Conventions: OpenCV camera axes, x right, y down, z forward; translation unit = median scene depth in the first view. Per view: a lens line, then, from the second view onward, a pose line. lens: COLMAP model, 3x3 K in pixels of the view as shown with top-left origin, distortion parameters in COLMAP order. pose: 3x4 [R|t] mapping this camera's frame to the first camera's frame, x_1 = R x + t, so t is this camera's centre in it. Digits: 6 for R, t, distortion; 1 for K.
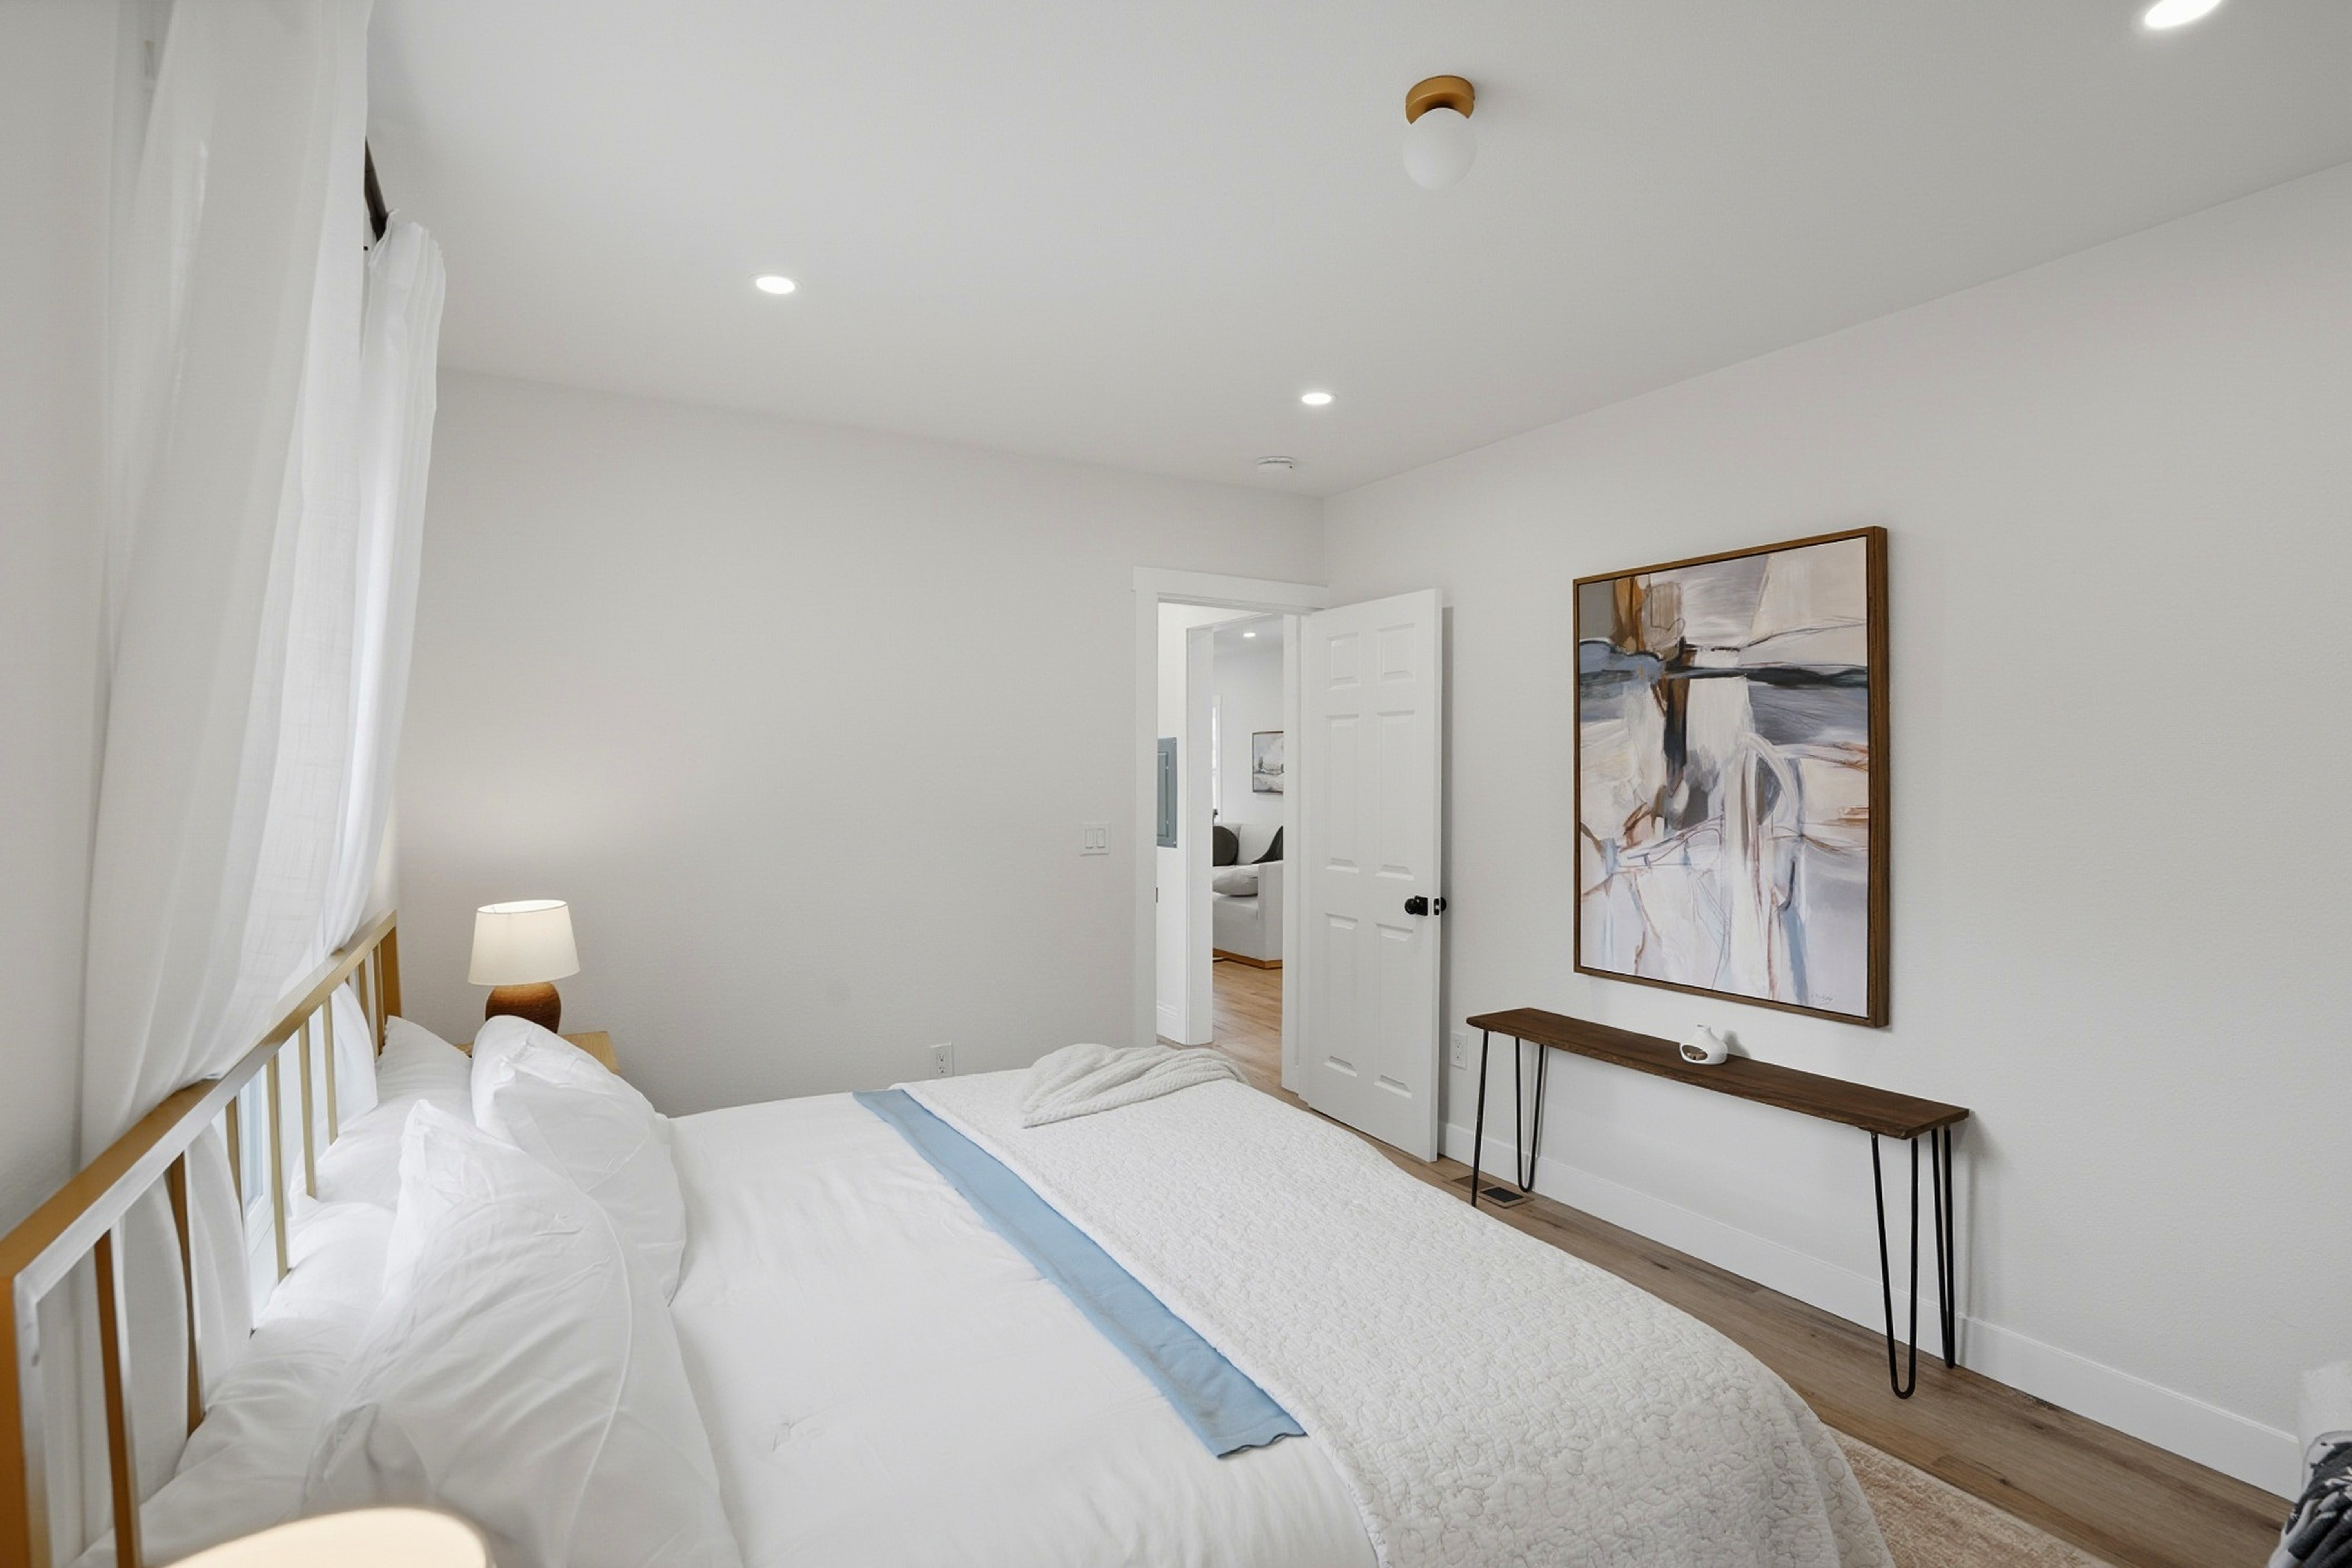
lens RADIAL K [[1116.9, 0, 1187.6], [0, 1116.9, 761.8], [0, 0, 1]] dist [-0.046314, 0.015936]
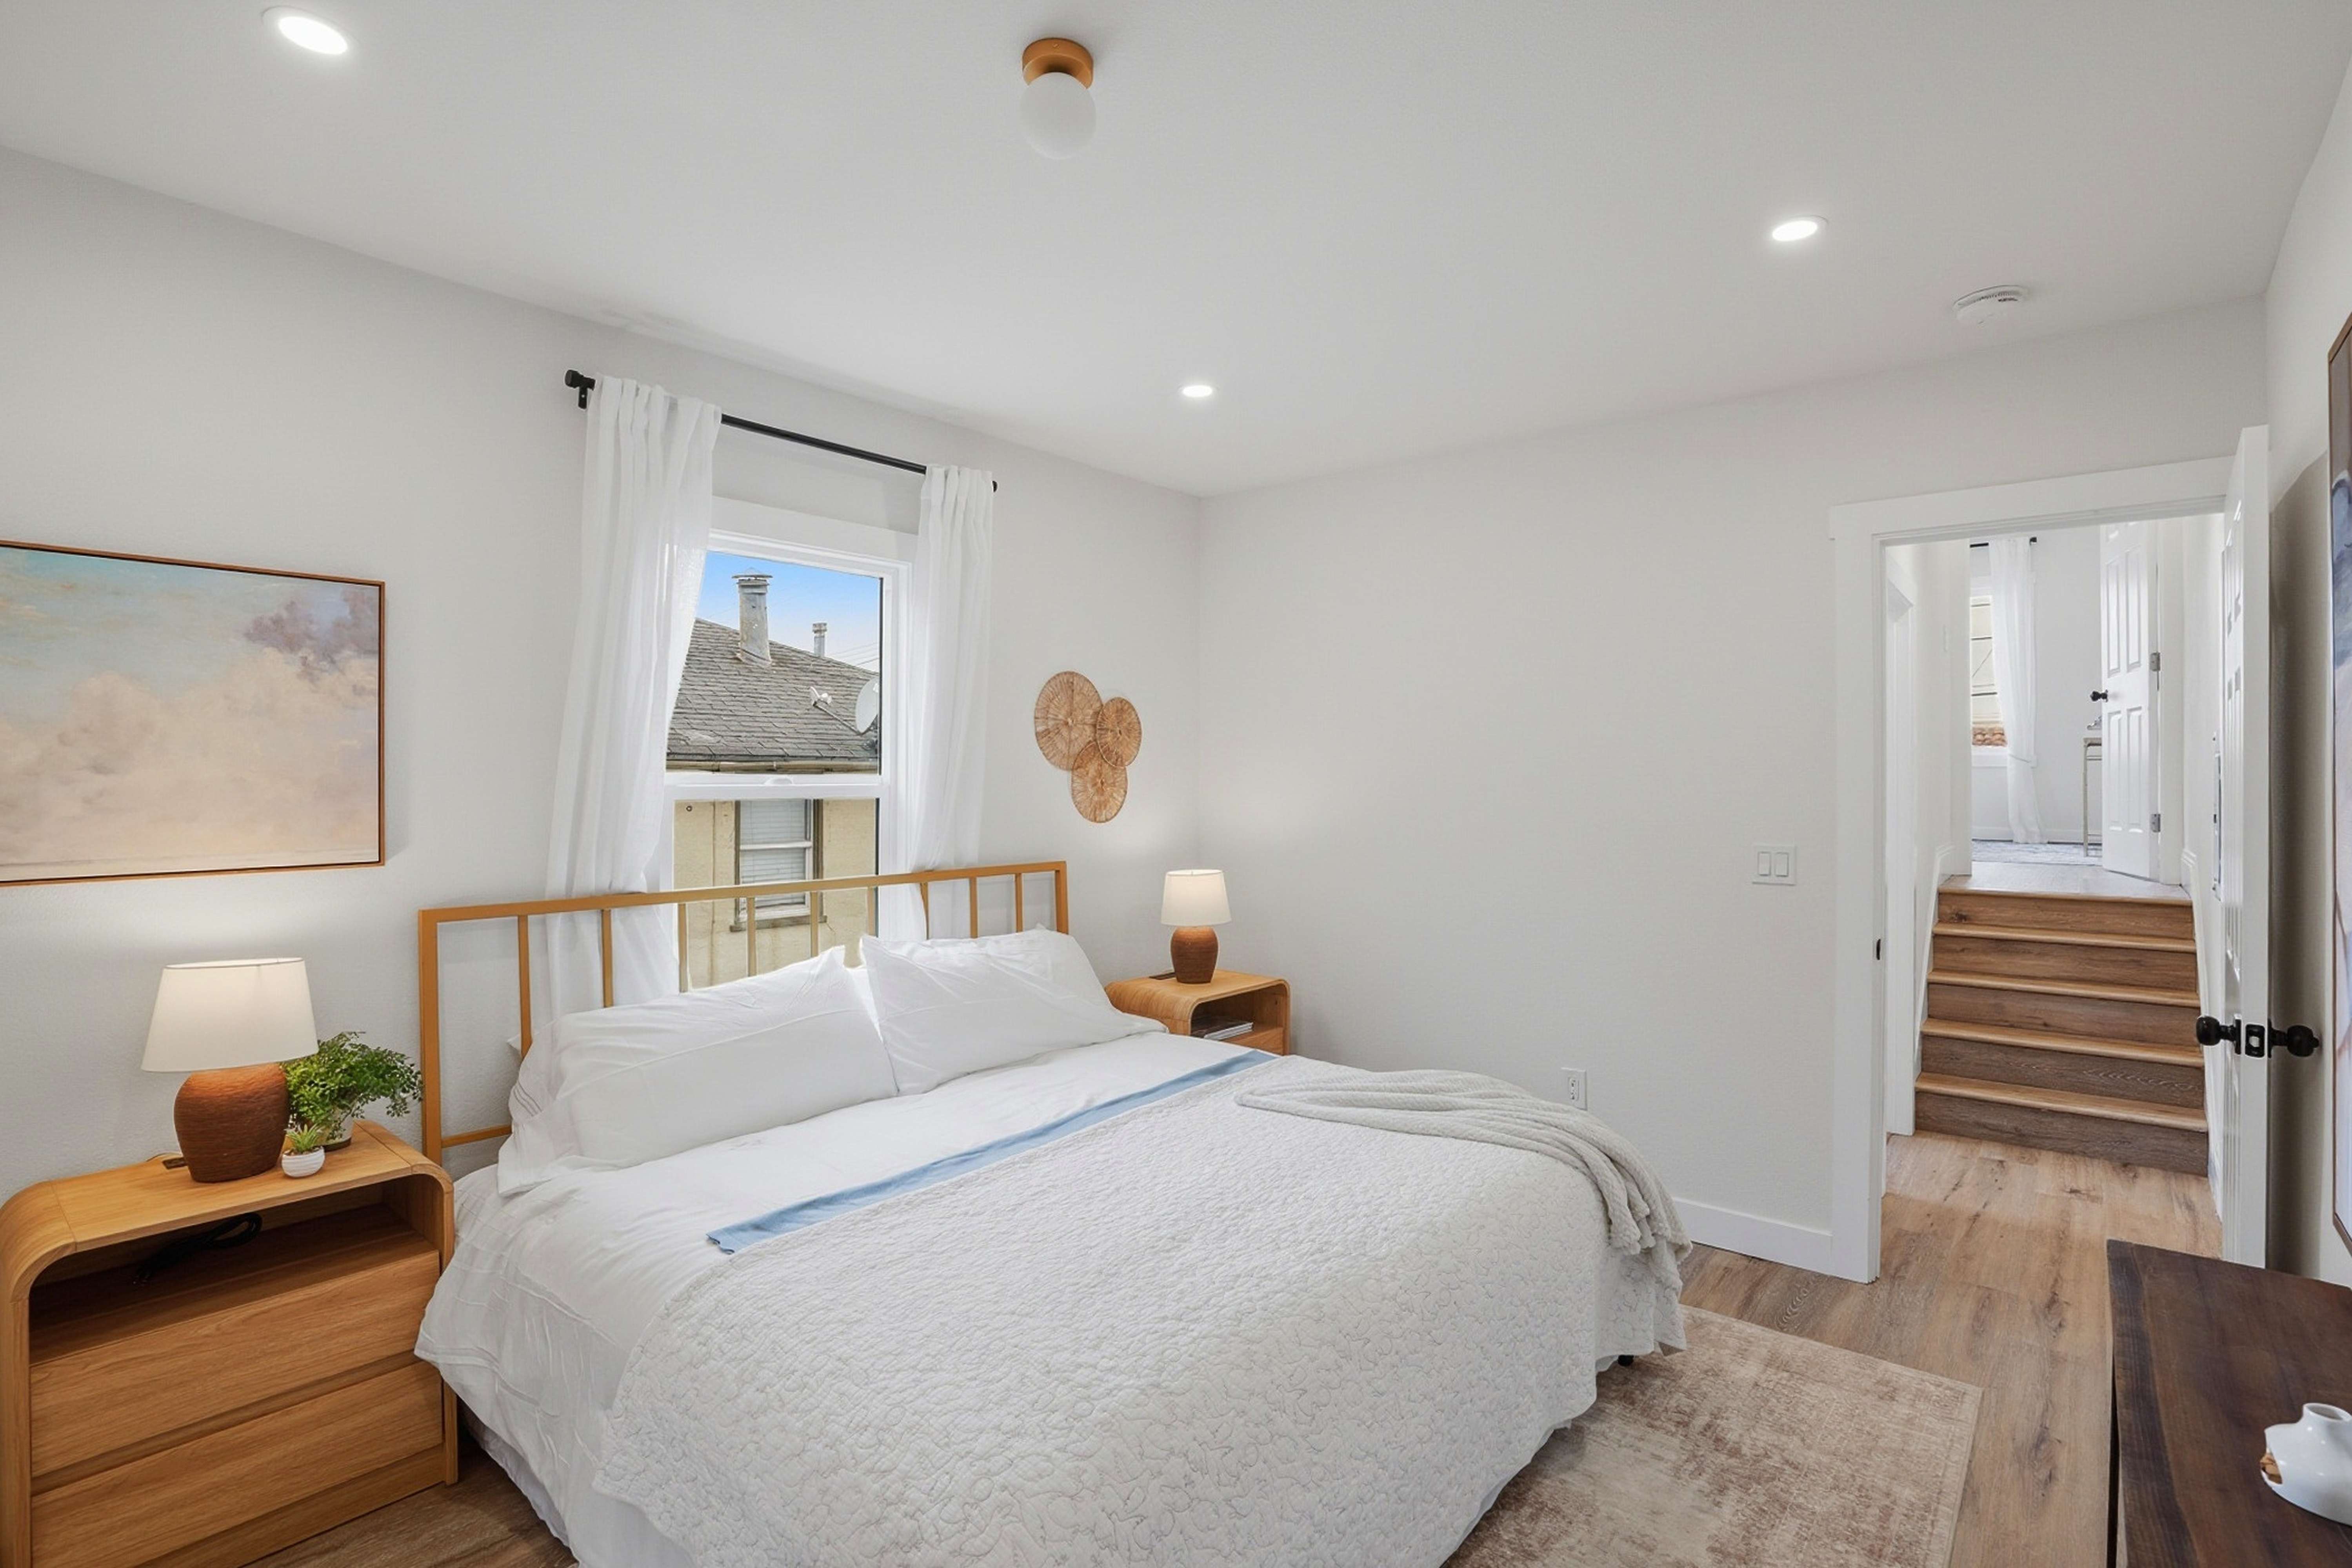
lens RADIAL K [[1094.0, 0, 1183.2], [0, 1094.0, 779.4], [0, 0, 1]] dist [-0.040134, 0.001046]
pose [[0.324308, 0.000486, -0.945951, 0.802215], [0.007701, 0.999965, 0.003153, 0.004620], [0.945920, -0.008307, 0.324293, 0.561954]]
